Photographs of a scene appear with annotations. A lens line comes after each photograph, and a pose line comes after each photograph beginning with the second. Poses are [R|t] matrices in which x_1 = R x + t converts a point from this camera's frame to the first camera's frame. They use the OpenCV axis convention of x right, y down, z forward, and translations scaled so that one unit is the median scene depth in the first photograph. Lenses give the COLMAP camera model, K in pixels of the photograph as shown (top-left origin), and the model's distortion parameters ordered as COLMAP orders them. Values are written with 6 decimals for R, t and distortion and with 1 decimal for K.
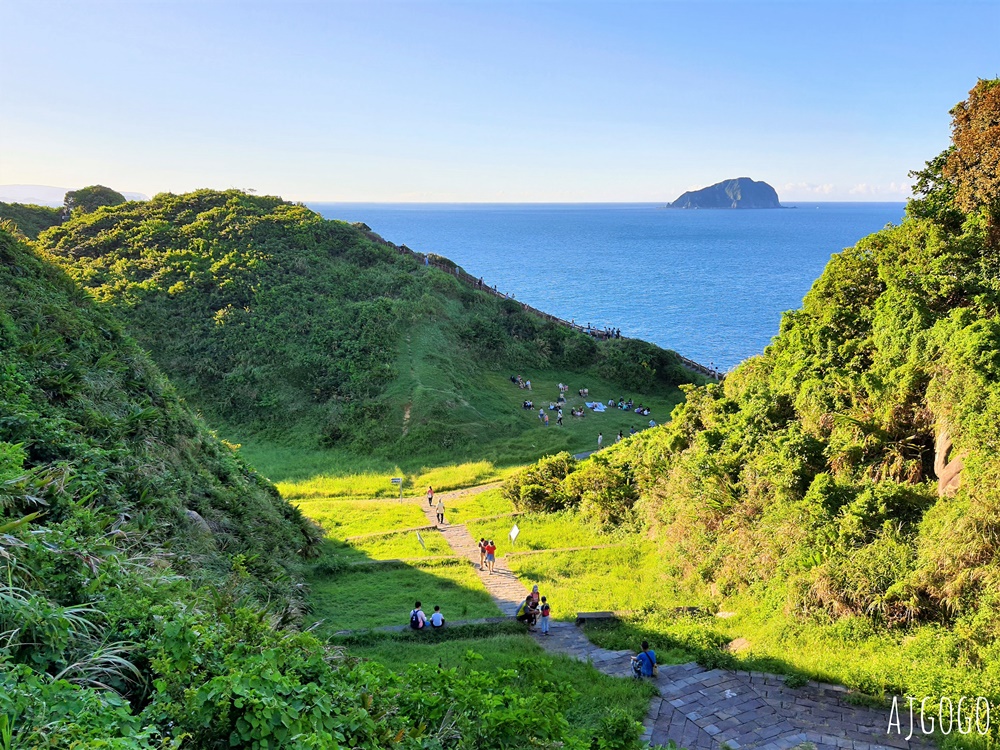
lens RADIAL K [[805.8, 0, 471.8], [0, 805.8, 377.5], [0, 0, 1]] dist [-0.004987, -0.023443]
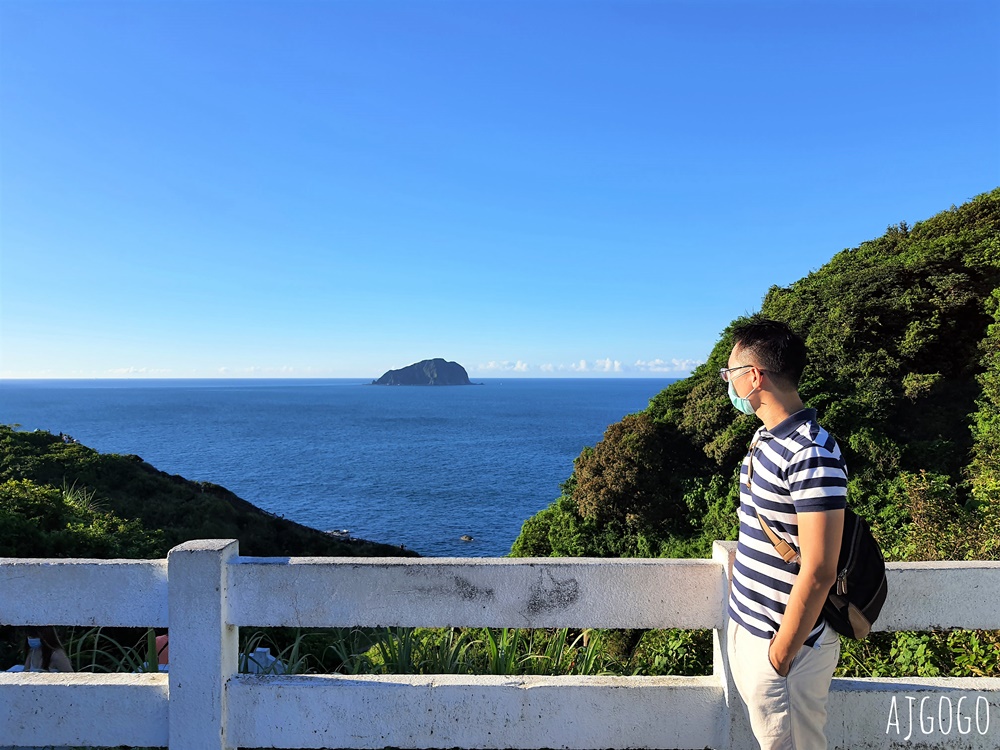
lens RADIAL K [[771.0, 0, 487.8], [0, 771.0, 379.2], [0, 0, 1]] dist [0.046766, -0.096882]
pose [[0.927879, -0.001700, 0.372877, -0.290652], [0.080825, 0.977132, -0.196672, -0.150247], [-0.364016, 0.212626, 0.906798, -0.647756]]
